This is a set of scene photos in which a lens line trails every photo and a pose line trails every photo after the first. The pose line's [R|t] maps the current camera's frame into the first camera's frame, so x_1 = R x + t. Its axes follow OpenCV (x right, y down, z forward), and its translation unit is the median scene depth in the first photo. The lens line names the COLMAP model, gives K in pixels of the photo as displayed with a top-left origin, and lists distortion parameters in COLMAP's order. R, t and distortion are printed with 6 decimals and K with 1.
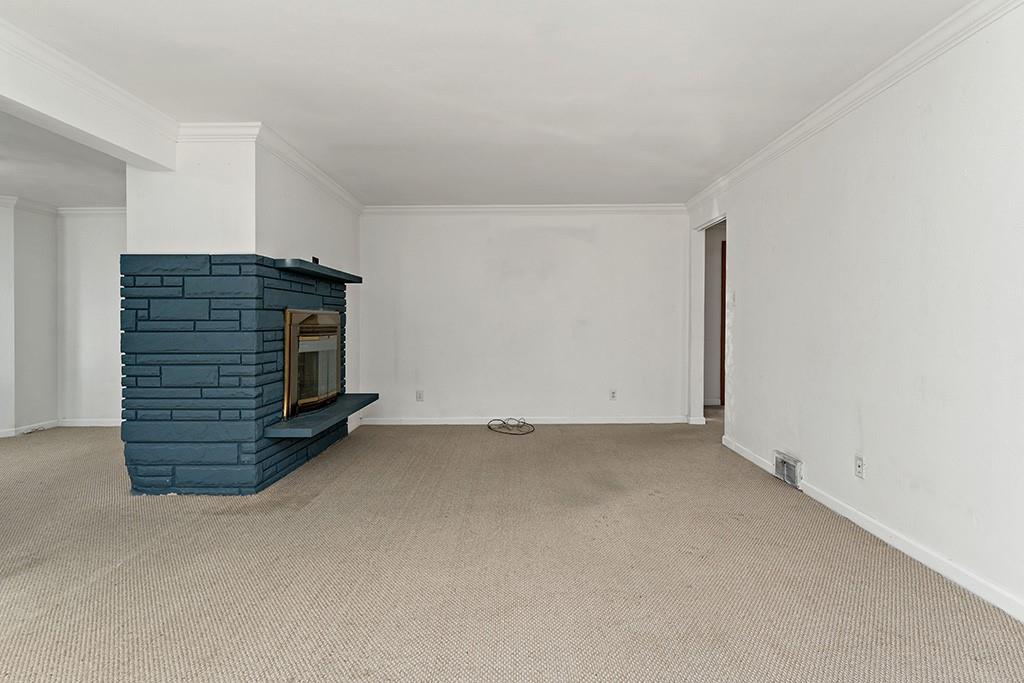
lens RADIAL K [[482.2, 0, 517.5], [0, 482.2, 326.0], [0, 0, 1]] dist [-0.000469, 0.000266]
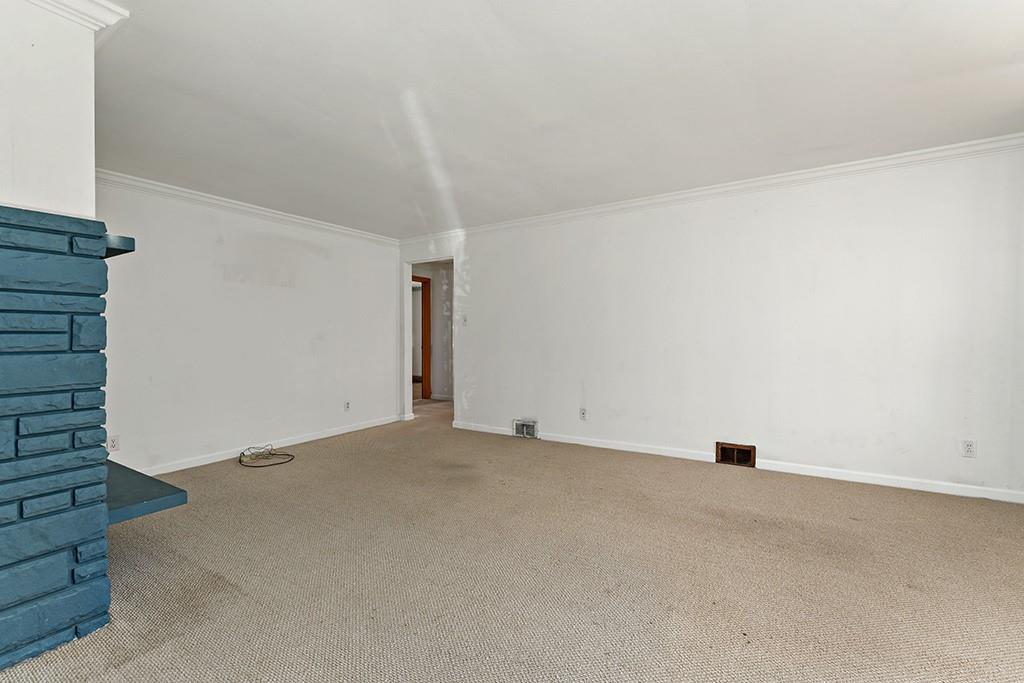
lens RADIAL K [[439.1, 0, 514.9], [0, 439.1, 341.9], [0, 0, 1]] dist [0.001652, 0.000545]
pose [[0.532114, -0.010776, 0.846604, -0.720853], [0.013270, 0.999902, 0.004387, 0.003606], [-0.846569, 0.008901, 0.532205, 0.273018]]
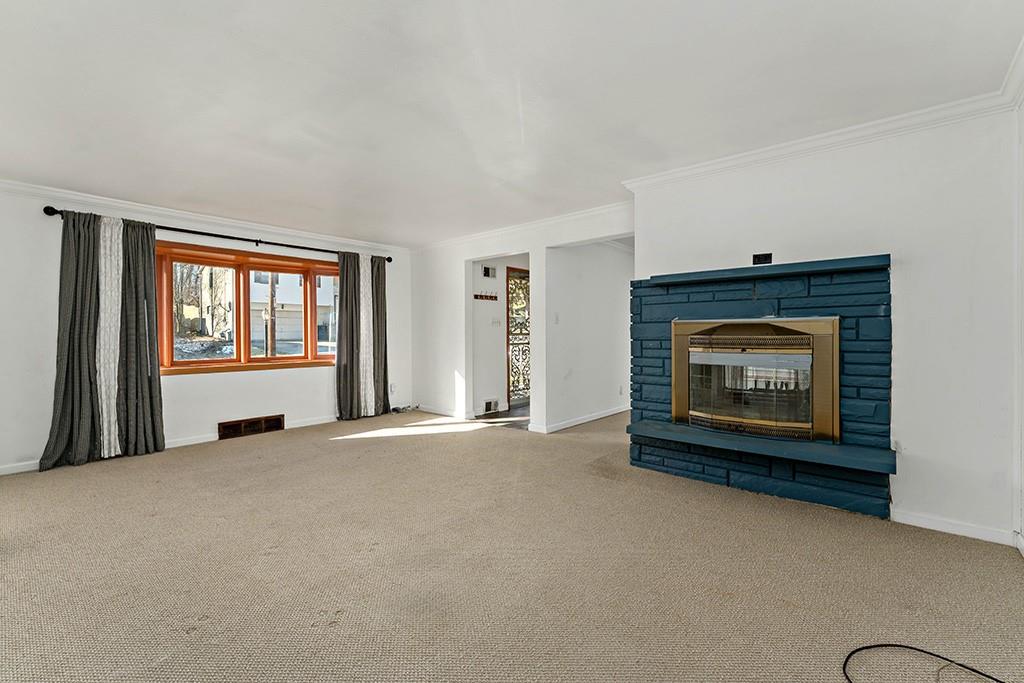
lens RADIAL K [[439.1, 0, 513.1], [0, 439.1, 332.9], [0, 0, 1]] dist [0.001652, 0.000545]
pose [[-0.651337, 0.003261, -0.758782, 0.550973], [-0.002045, 0.999980, 0.006053, -0.014341], [0.758786, 0.005494, -0.651317, 1.500319]]
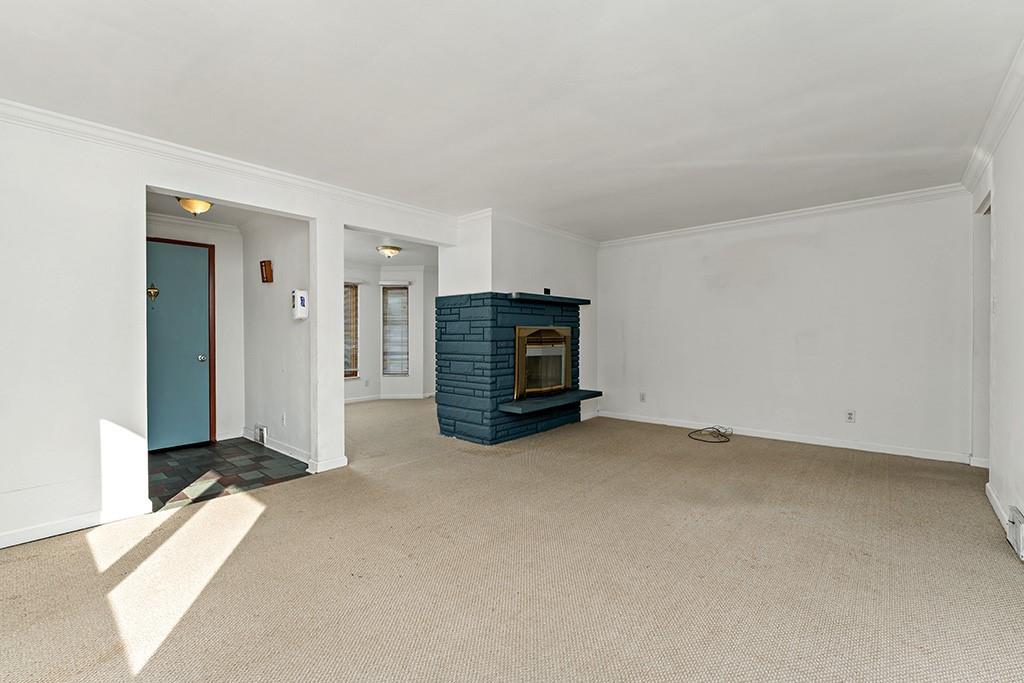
lens RADIAL K [[439.1, 0, 514.9], [0, 439.1, 336.4], [0, 0, 1]] dist [0.001652, 0.000545]
pose [[0.751258, -0.000881, -0.660008, 0.447227], [-0.001690, 0.999993, -0.003258, -0.000034], [0.660006, 0.003563, 0.751252, -0.016111]]
